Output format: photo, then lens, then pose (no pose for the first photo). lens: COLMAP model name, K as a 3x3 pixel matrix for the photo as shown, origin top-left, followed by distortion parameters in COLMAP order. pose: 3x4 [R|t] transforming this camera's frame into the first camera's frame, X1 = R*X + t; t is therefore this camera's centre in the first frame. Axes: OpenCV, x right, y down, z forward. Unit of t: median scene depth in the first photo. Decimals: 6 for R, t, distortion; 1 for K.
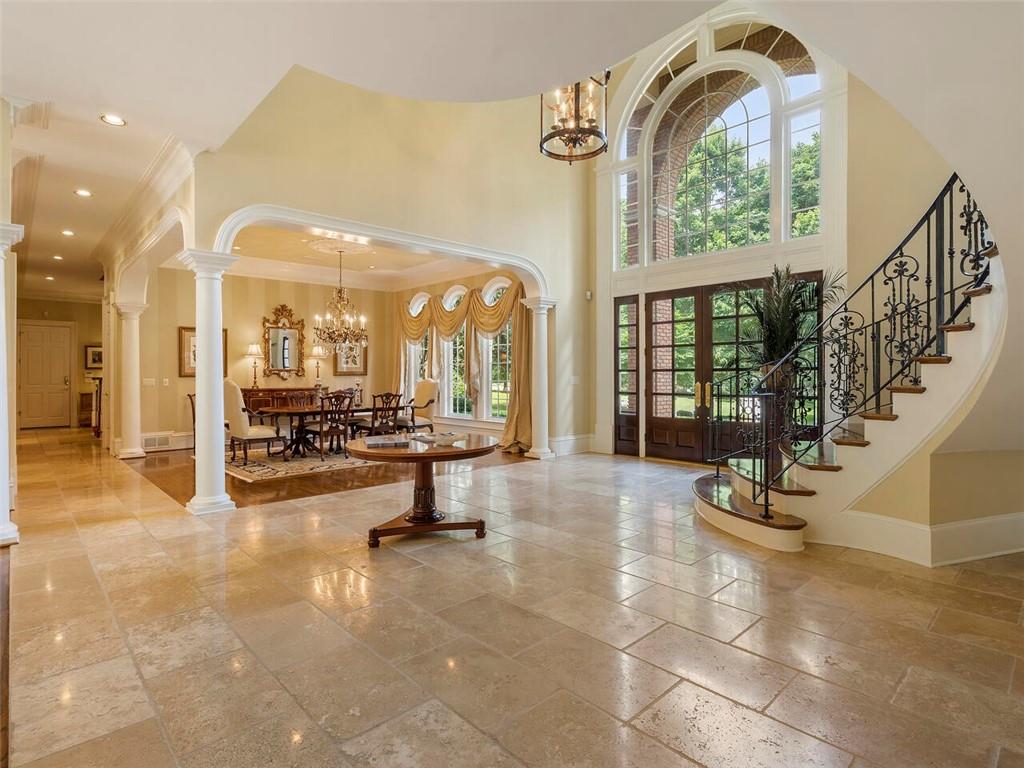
lens RADIAL K [[533.2, 0, 520.4], [0, 533.2, 376.7], [0, 0, 1]] dist [-0.005487, 0.005418]
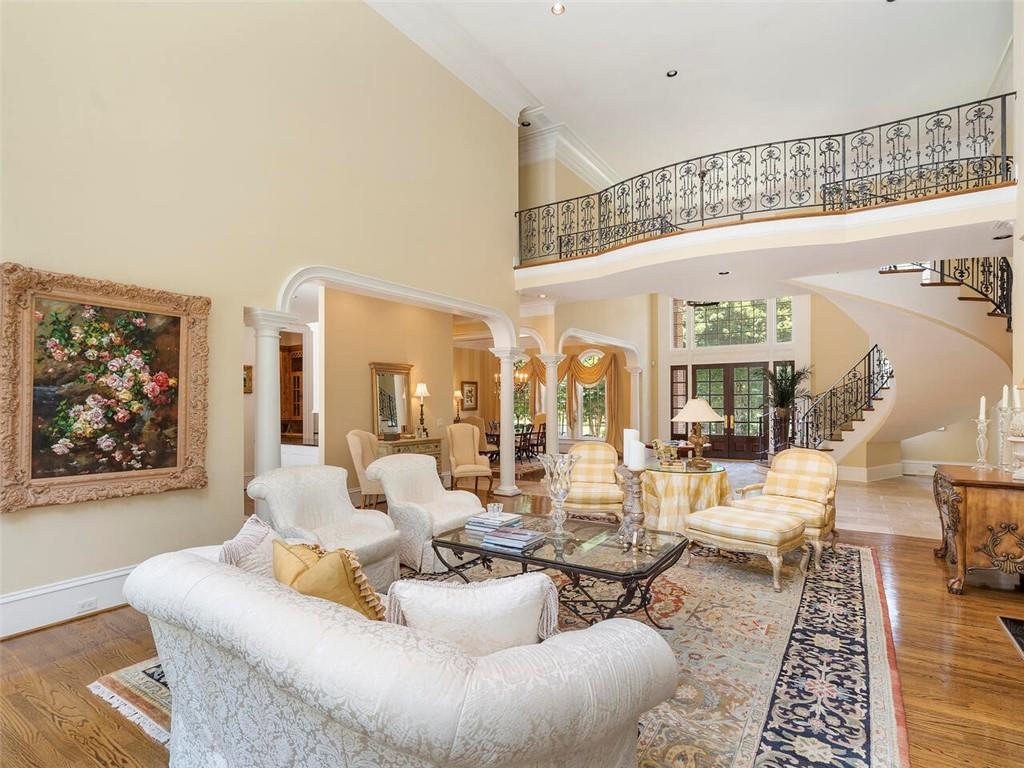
lens RADIAL K [[533.2, 0, 512.2], [0, 533.2, 394.1], [0, 0, 1]] dist [-0.005487, 0.005418]
pose [[0.971602, 0.003402, 0.236598, -0.718357], [0.001069, 0.999823, -0.018767, -0.025115], [-0.236620, 0.018487, 0.971426, -0.542772]]
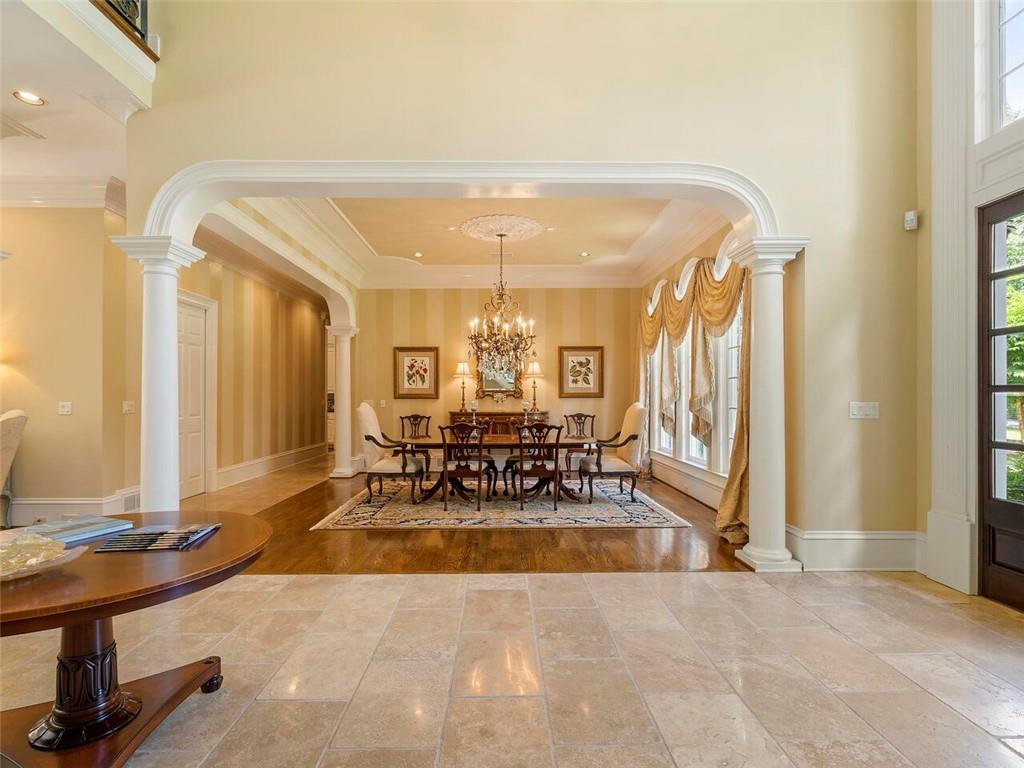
lens RADIAL K [[533.2, 0, 505.0], [0, 533.2, 397.0], [0, 0, 1]] dist [-0.005487, 0.005418]
pose [[0.729570, 0.003287, -0.683898, 0.188560], [-0.006175, 0.999979, -0.001782, -0.001978], [0.683878, 0.005523, 0.729576, 0.451974]]
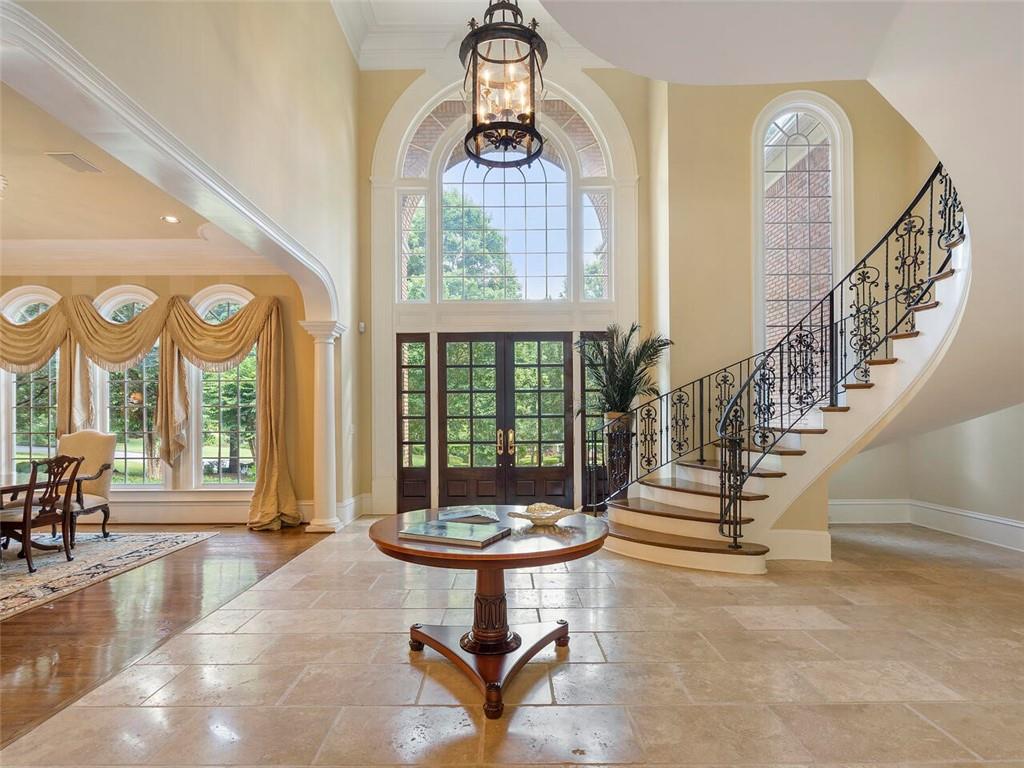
lens RADIAL K [[533.2, 0, 502.9], [0, 533.2, 420.3], [0, 0, 1]] dist [-0.005487, 0.005418]
pose [[0.695108, 0.000138, 0.718906, -0.322251], [0.007928, 0.999938, -0.007858, 0.001255], [-0.718862, 0.011162, 0.695063, 0.270289]]
